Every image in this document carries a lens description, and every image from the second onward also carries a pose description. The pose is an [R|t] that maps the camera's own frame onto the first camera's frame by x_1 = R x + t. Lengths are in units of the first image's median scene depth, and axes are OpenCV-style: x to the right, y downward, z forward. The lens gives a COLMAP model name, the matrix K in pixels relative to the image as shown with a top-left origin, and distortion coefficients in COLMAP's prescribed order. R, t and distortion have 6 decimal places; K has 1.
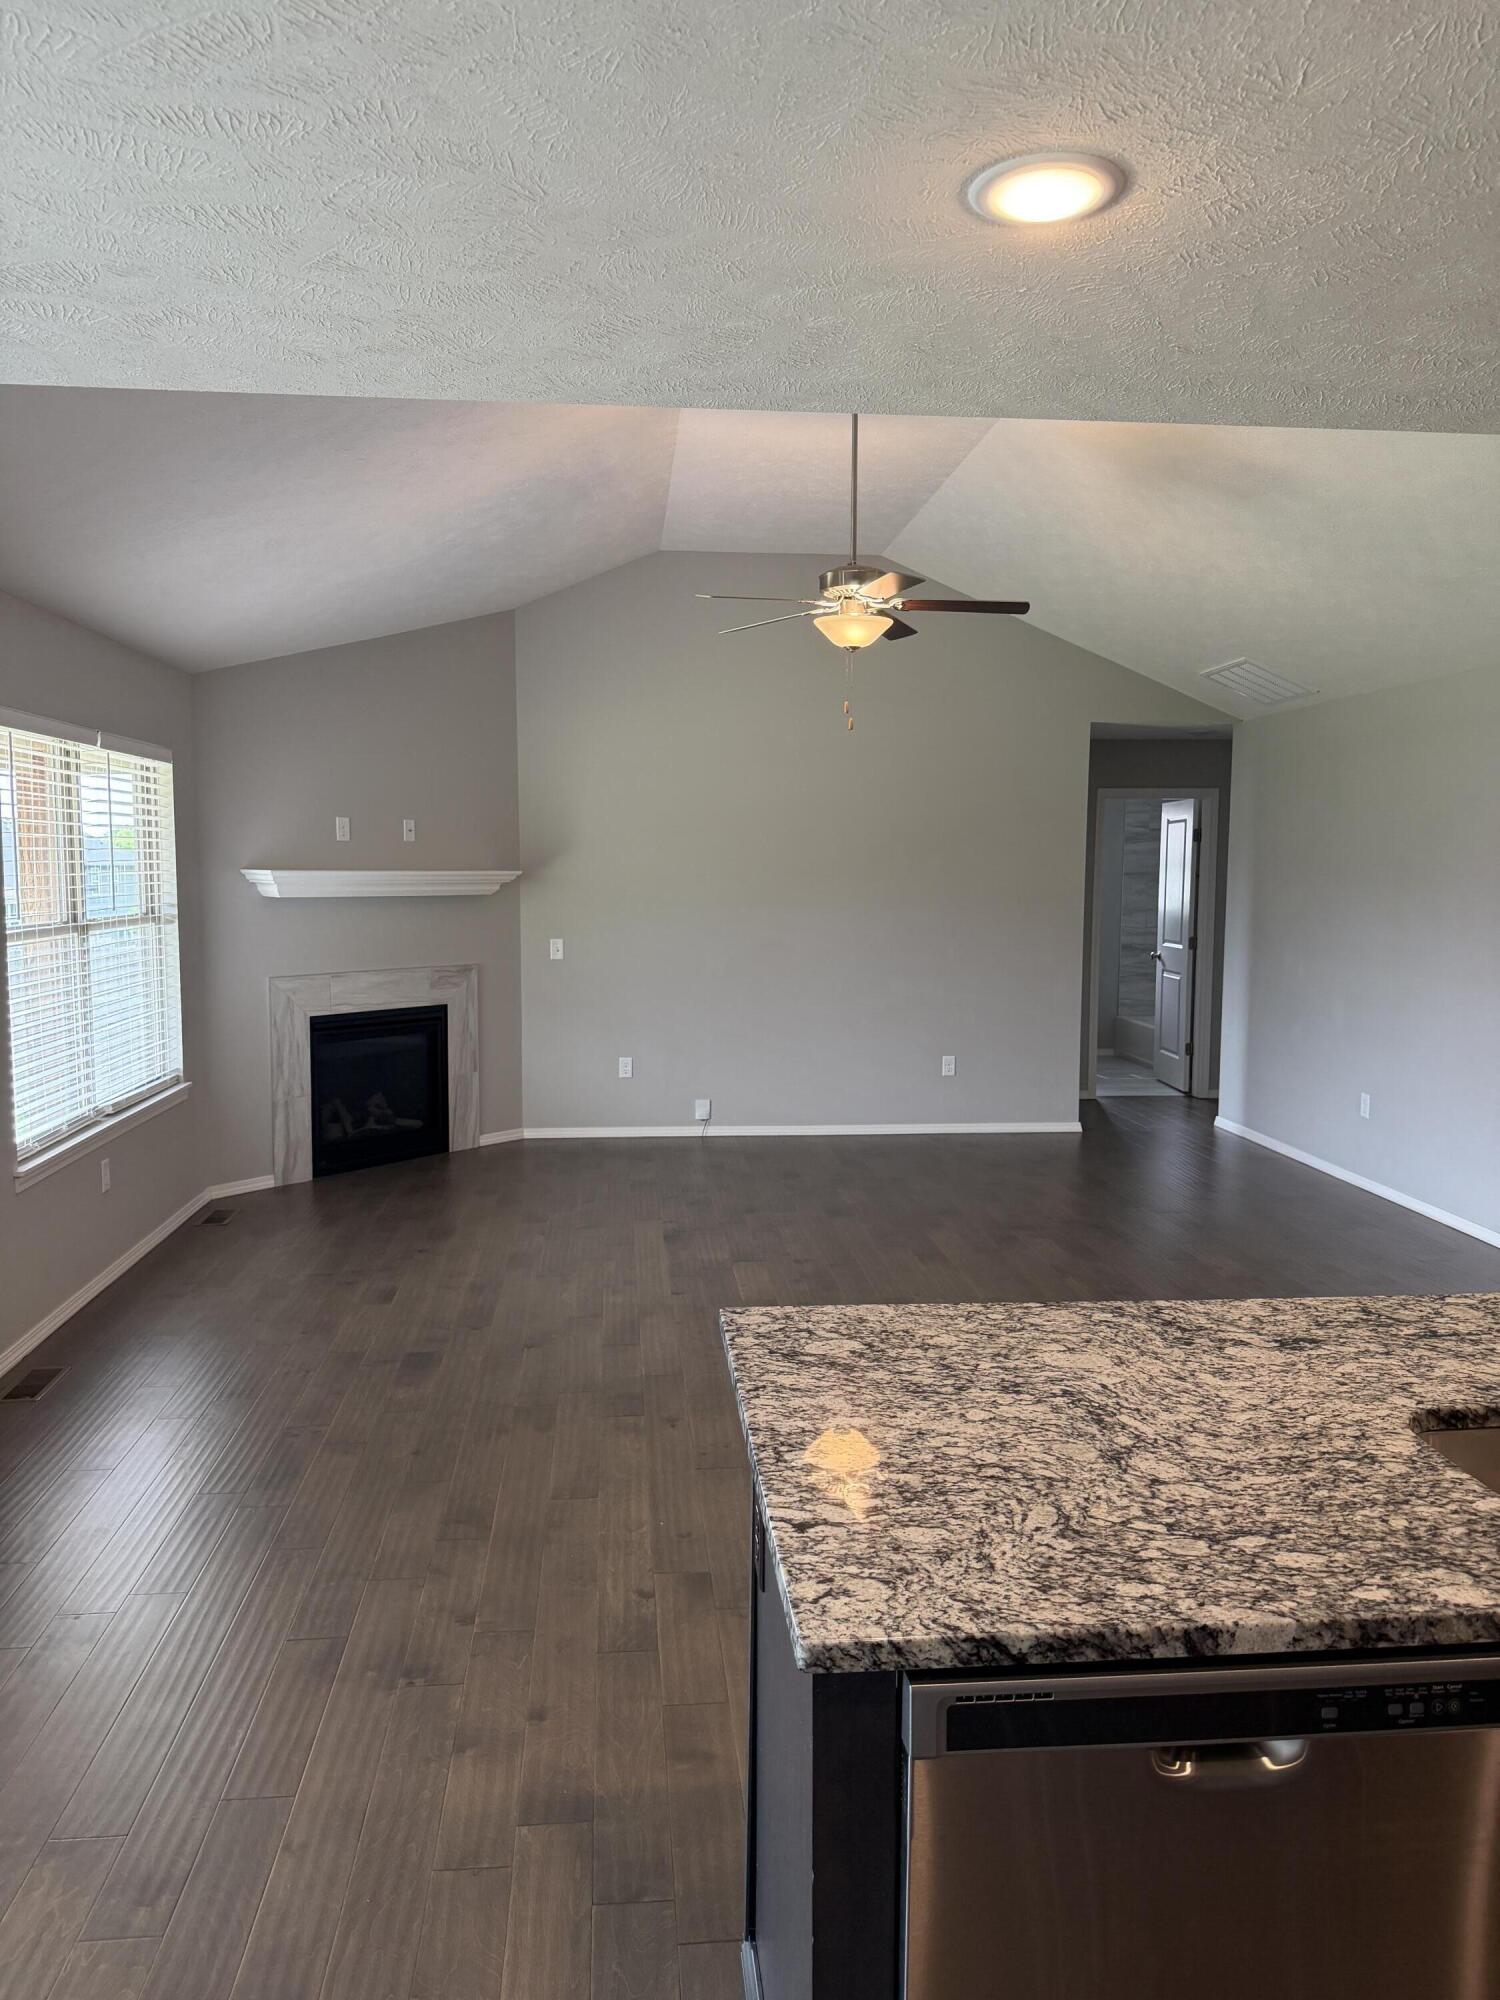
lens RADIAL K [[1403.0, 0, 742.9], [0, 1403.0, 1004.2], [0, 0, 1]] dist [0.099749, -0.195433]
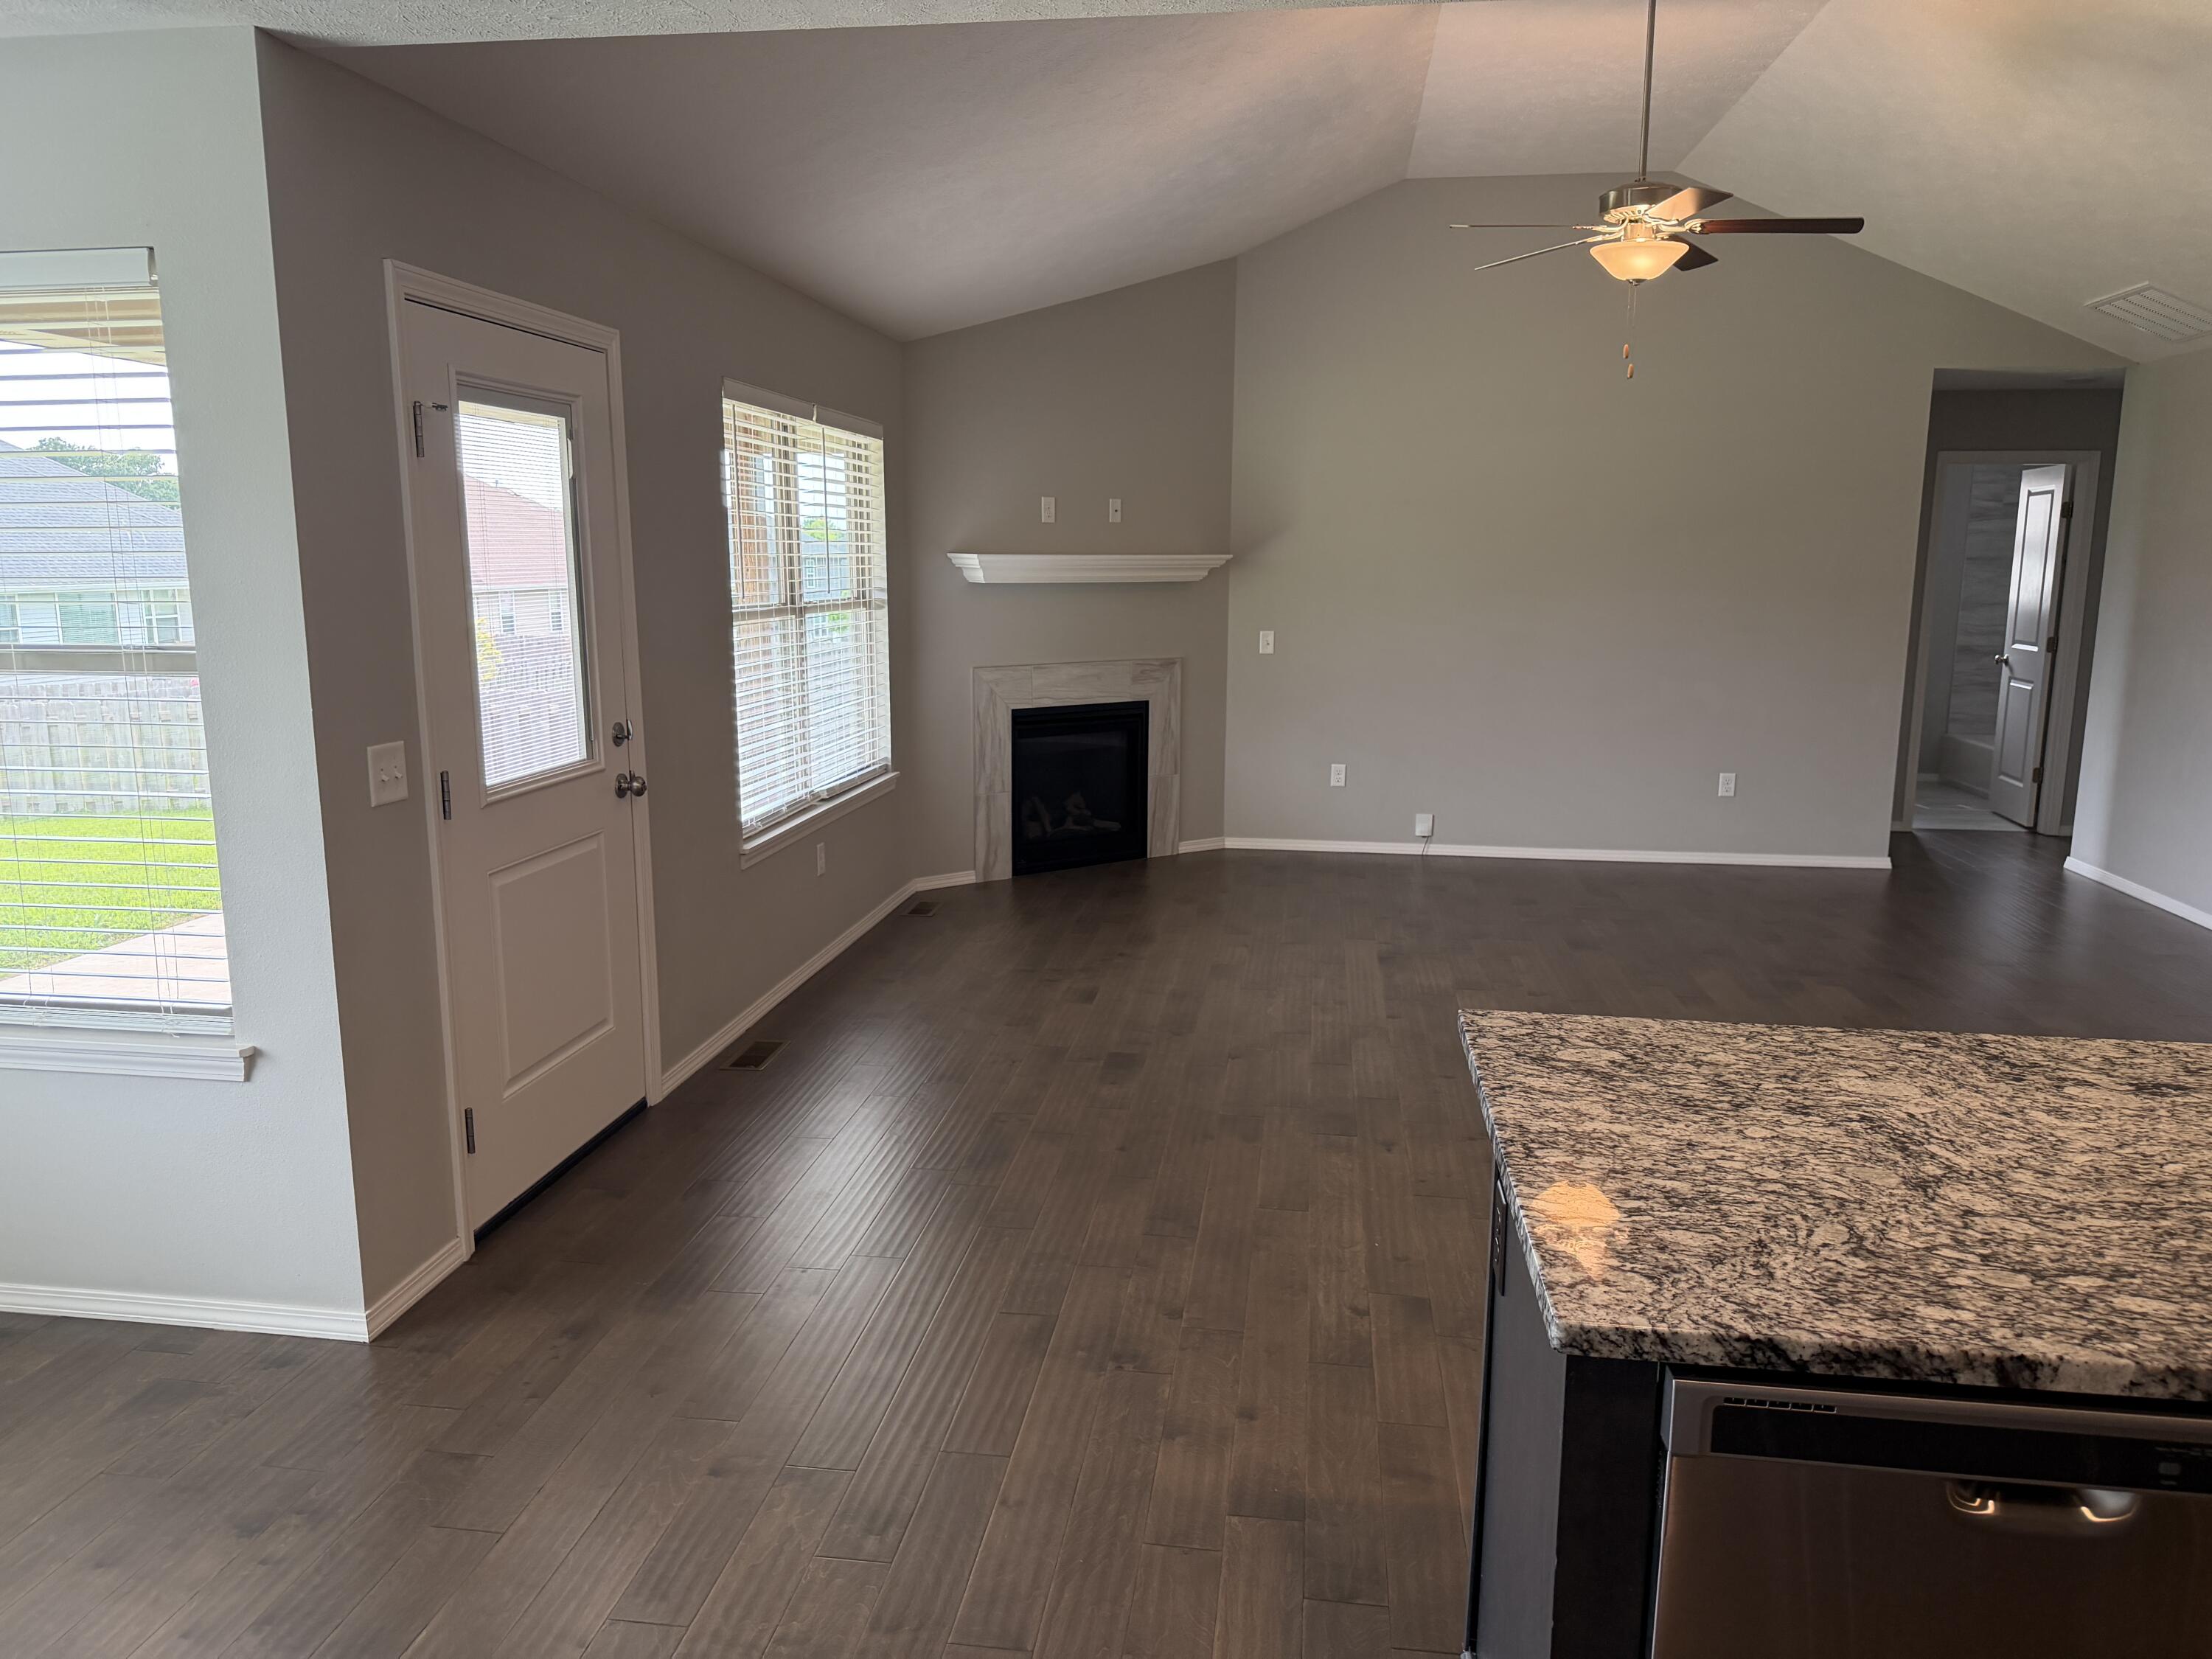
lens RADIAL K [[1561.3, 0, 1088.1], [0, 1561.3, 843.9], [0, 0, 1]] dist [0.035677, -0.049178]
pose [[0.971674, 0.042136, -0.232538, -0.021680], [-0.022402, 0.995969, 0.086860, 0.025469], [0.235260, -0.079190, 0.968701, -0.053083]]
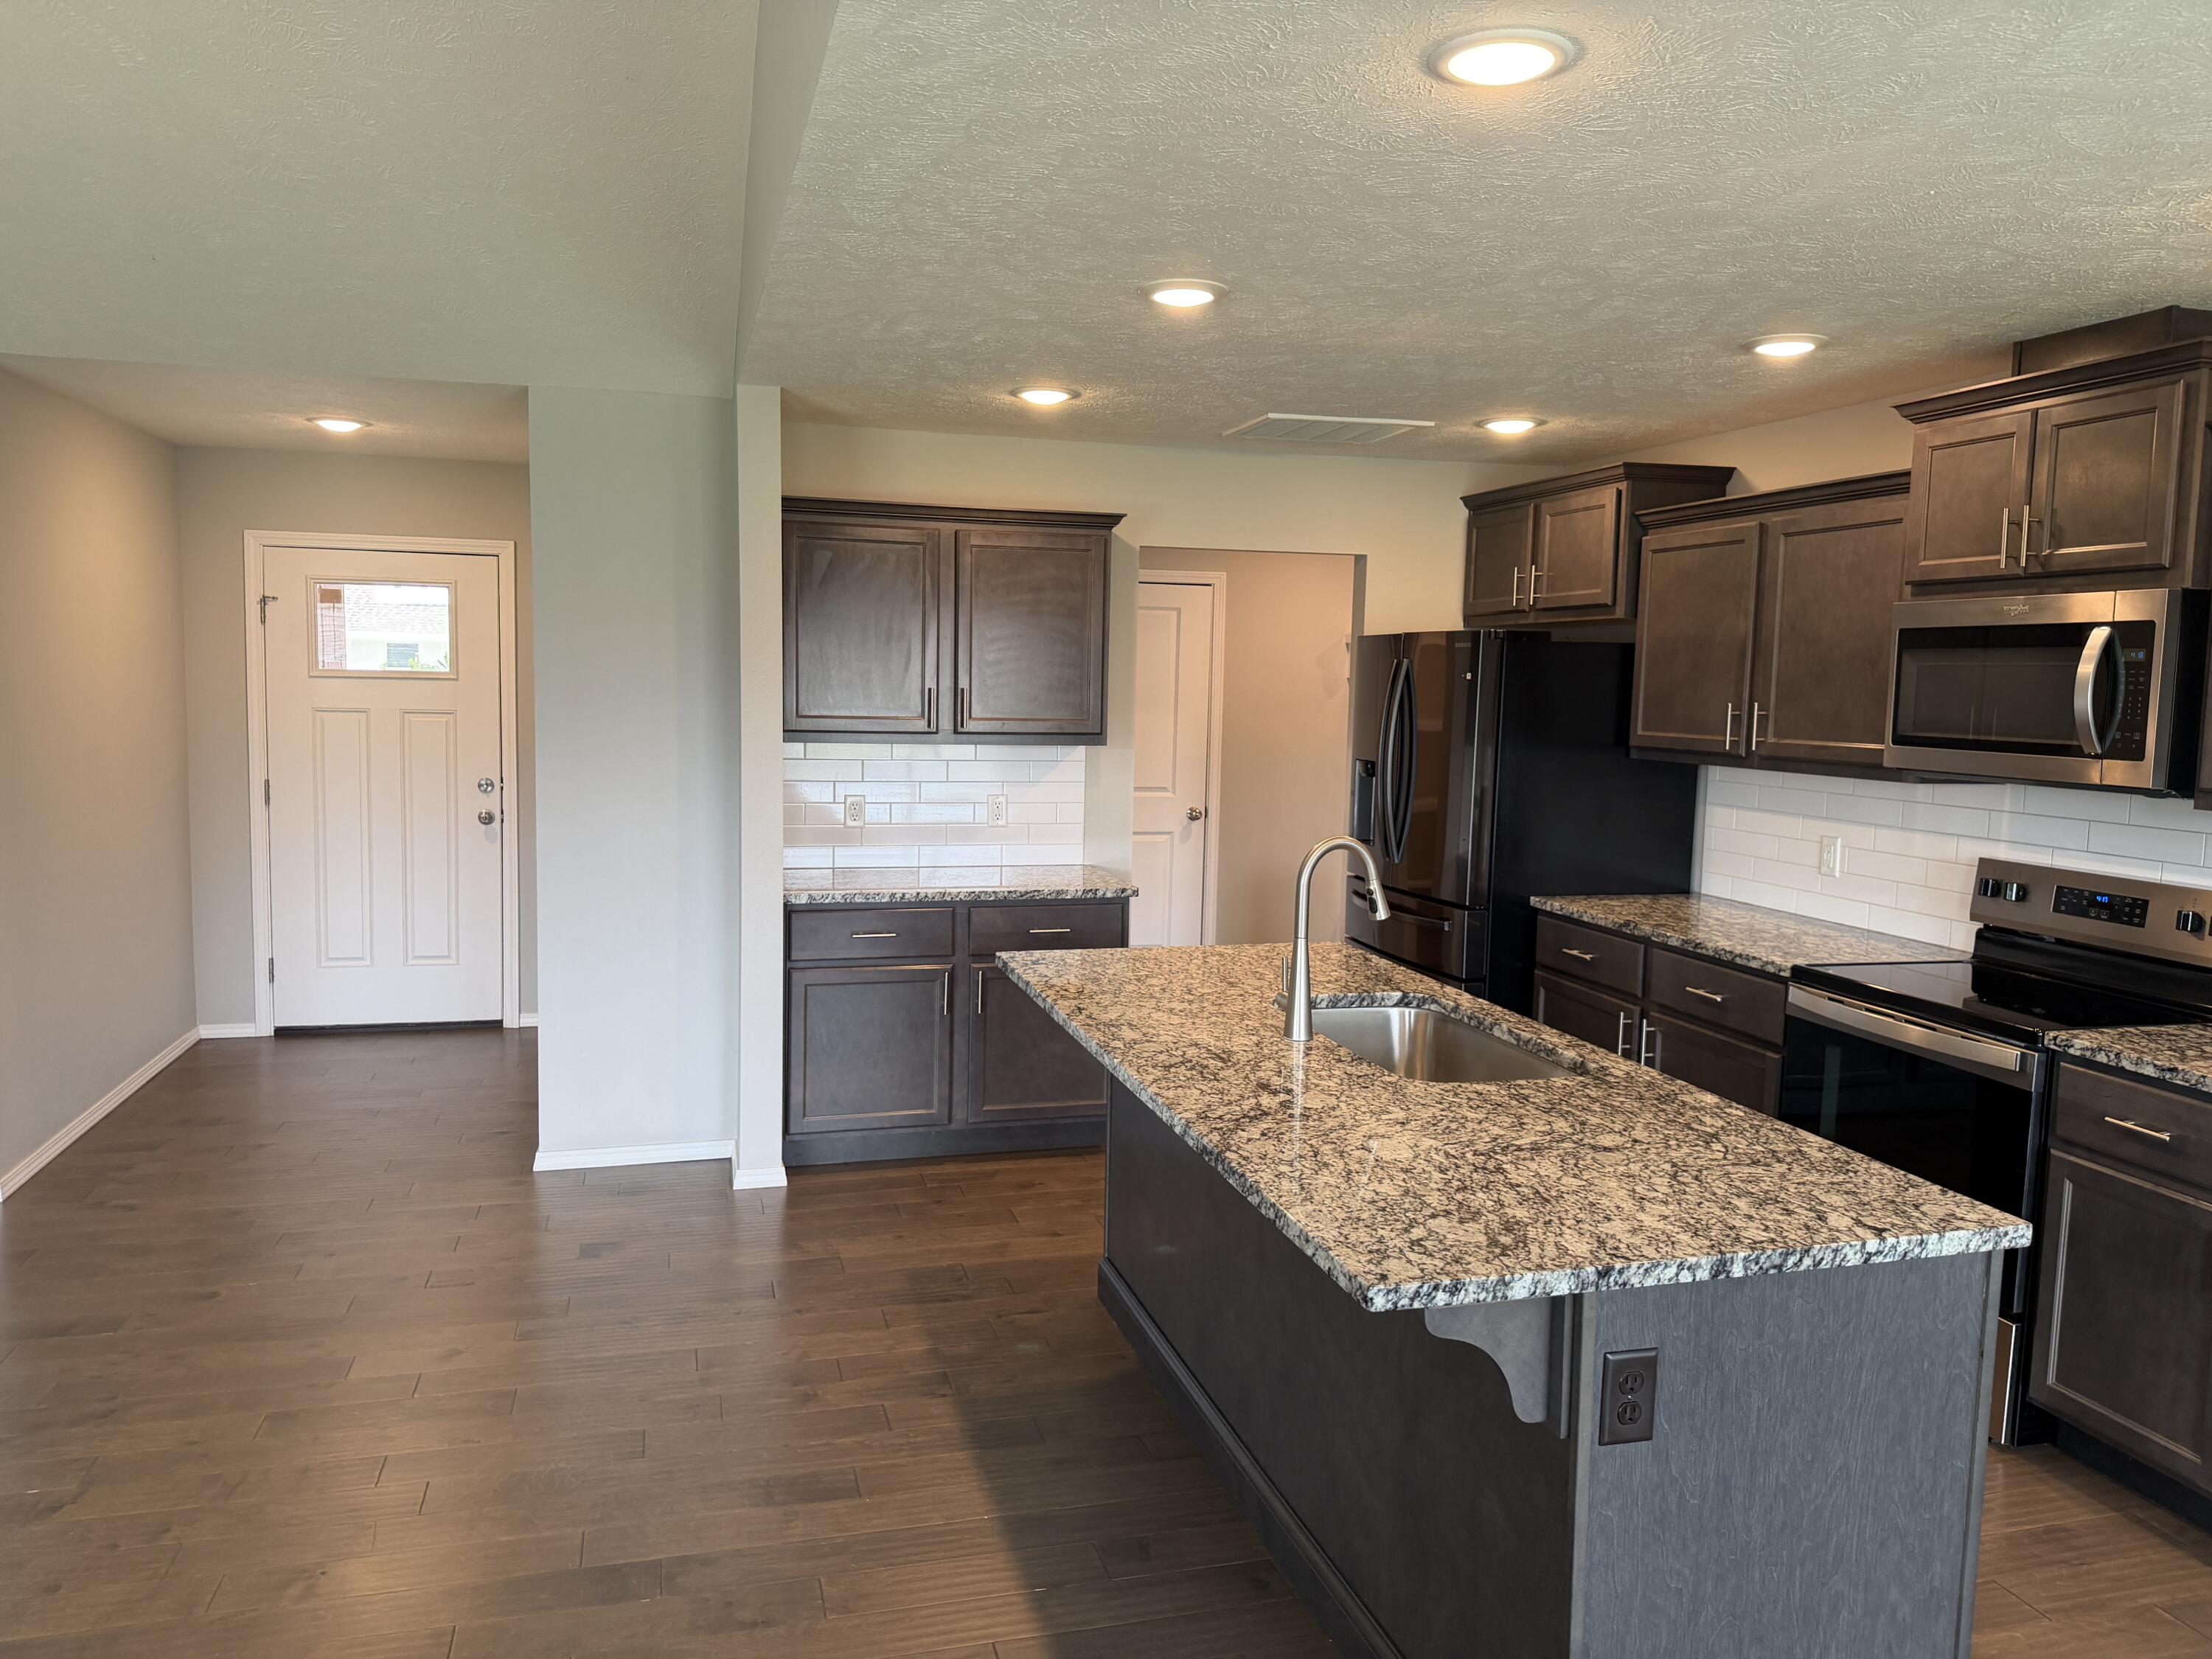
lens RADIAL K [[1551.7, 0, 1106.0], [0, 1551.7, 829.5], [0, 0, 1]] dist [0.099749, -0.195433]
pose [[-0.198363, -0.103957, 0.974600, -0.837120], [0.063852, 0.990876, 0.118690, -0.139758], [-0.978047, 0.085773, -0.189916, 1.398213]]
